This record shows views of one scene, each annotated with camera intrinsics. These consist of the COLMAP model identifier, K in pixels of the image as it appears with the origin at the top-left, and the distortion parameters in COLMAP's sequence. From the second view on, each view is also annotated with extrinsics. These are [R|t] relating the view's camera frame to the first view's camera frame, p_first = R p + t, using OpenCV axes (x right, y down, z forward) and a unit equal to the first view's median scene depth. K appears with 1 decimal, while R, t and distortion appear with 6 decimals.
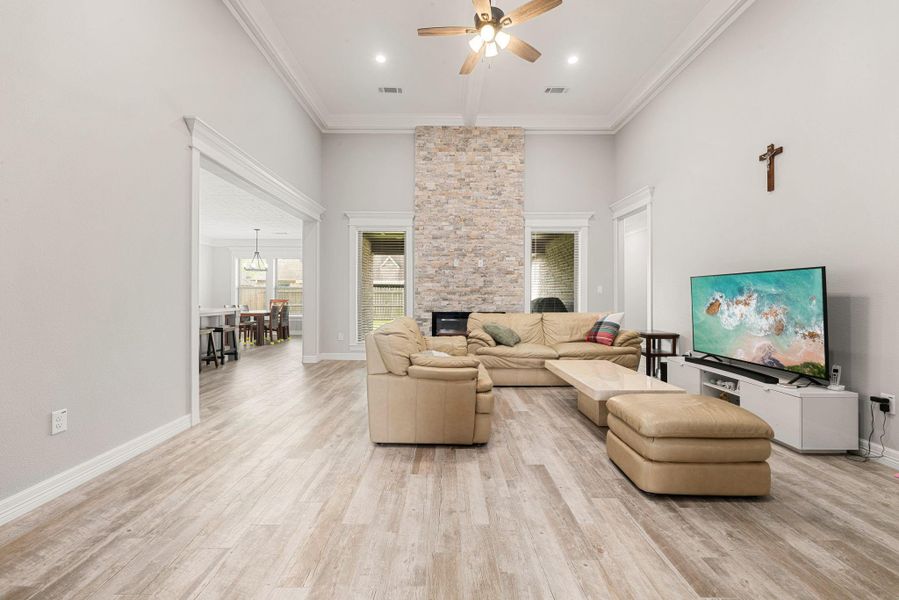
lens RADIAL K [[370.3, 0, 447.5], [0, 370.3, 294.7], [0, 0, 1]] dist [-0.000204, -0.000078]
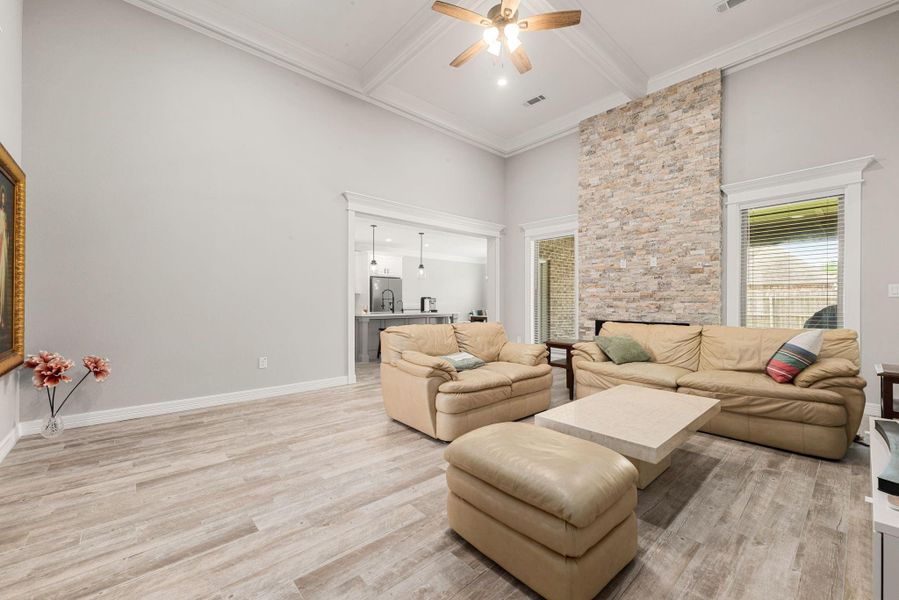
lens RADIAL K [[366.1, 0, 449.5], [0, 366.1, 300.0], [0, 0, 1]] dist [0.000397, -0.000047]
pose [[0.662396, -0.007471, -0.749117, 0.390962], [0.003148, 0.999969, -0.007190, 0.002571], [0.749147, 0.002405, 0.662399, 0.138921]]
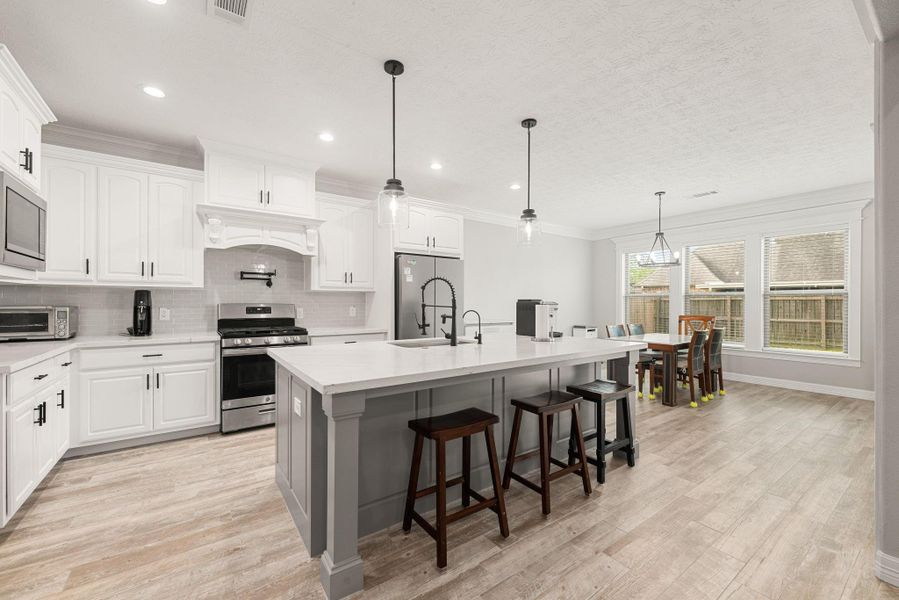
lens RADIAL K [[364.1, 0, 448.9], [0, 364.1, 302.8], [0, 0, 1]] dist [-0.000528, -0.000061]
pose [[0.577210, -0.001338, -0.816594, -0.347535], [0.003850, 0.999992, 0.001084, -0.014155], [0.816586, -0.003770, 0.577211, 0.585026]]
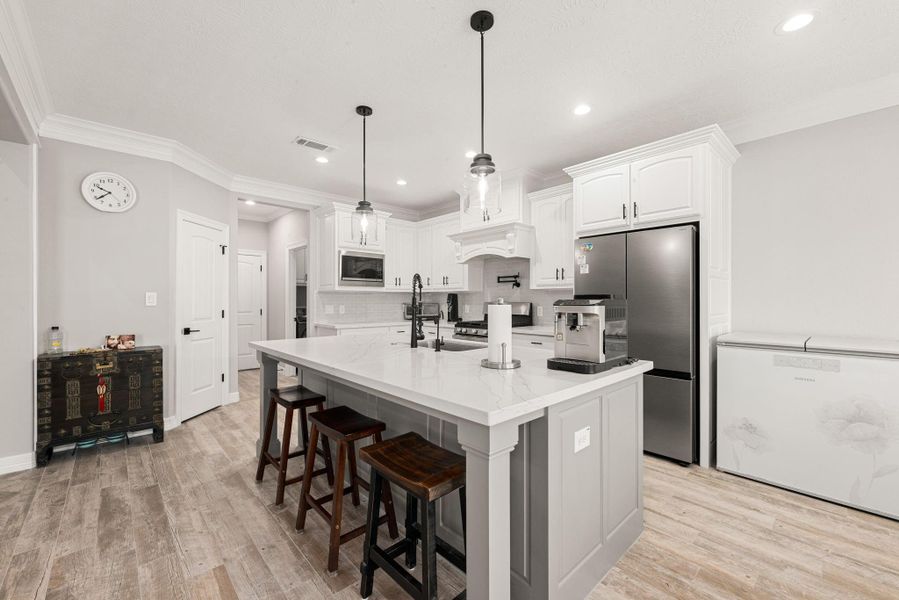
lens RADIAL K [[366.1, 0, 449.5], [0, 366.1, 300.0], [0, 0, 1]] dist [0.000397, -0.000047]
pose [[-0.736045, -0.004760, -0.676916, -0.448983], [0.000602, 0.999970, -0.007686, -0.011848], [0.676932, -0.006064, -0.736020, 1.154240]]
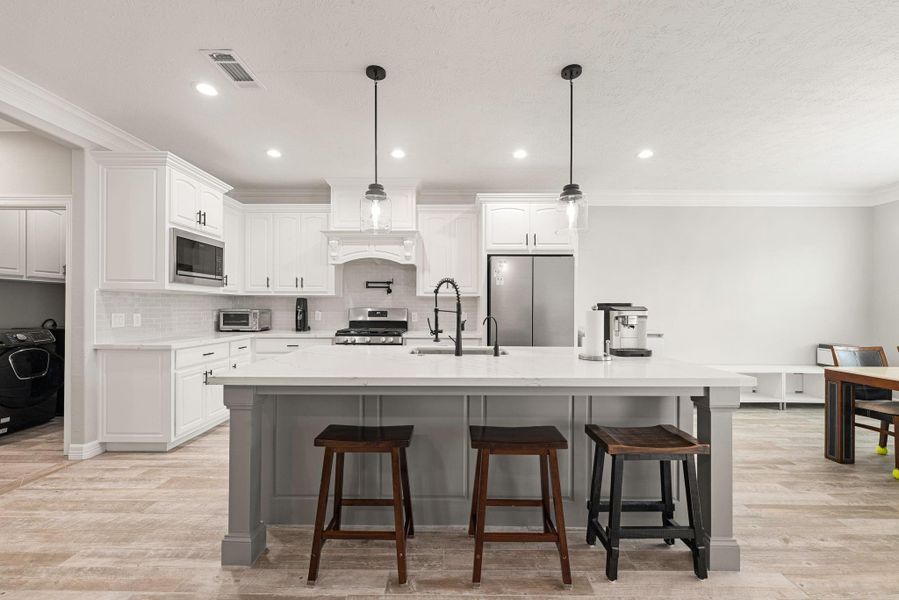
lens RADIAL K [[364.7, 0, 449.7], [0, 364.7, 307.4], [0, 0, 1]] dist [0.000002, -0.000149]
pose [[-0.008554, -0.003028, -0.999959, -0.311572], [0.000829, 0.999995, -0.003035, -0.012544], [0.999963, -0.000855, -0.008552, 0.828090]]
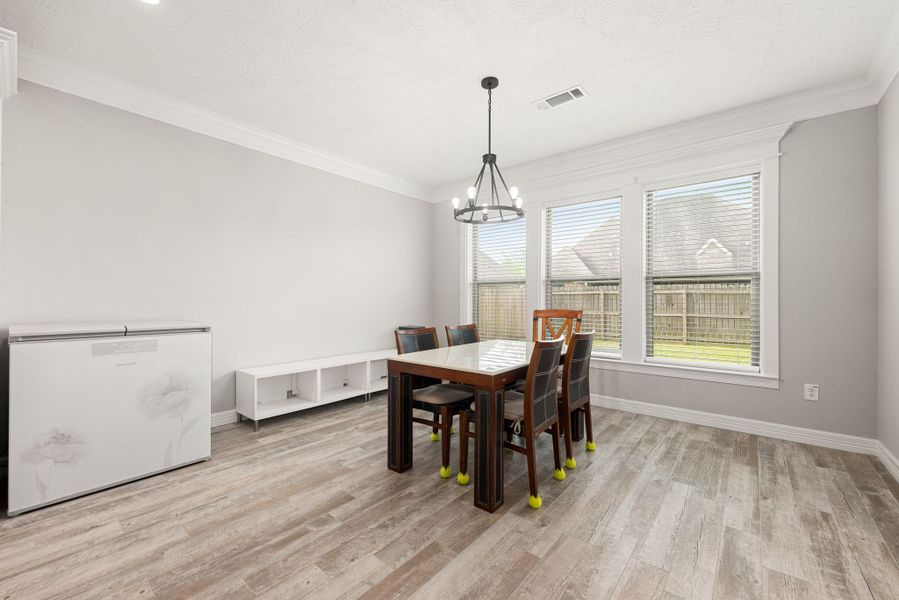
lens RADIAL K [[366.1, 0, 449.5], [0, 366.1, 300.0], [0, 0, 1]] dist [0.000397, -0.000047]
pose [[0.767684, -0.002901, -0.640823, -0.490849], [0.005562, 0.999982, 0.002136, 0.003407], [0.640805, -0.005204, 0.767686, 1.056038]]
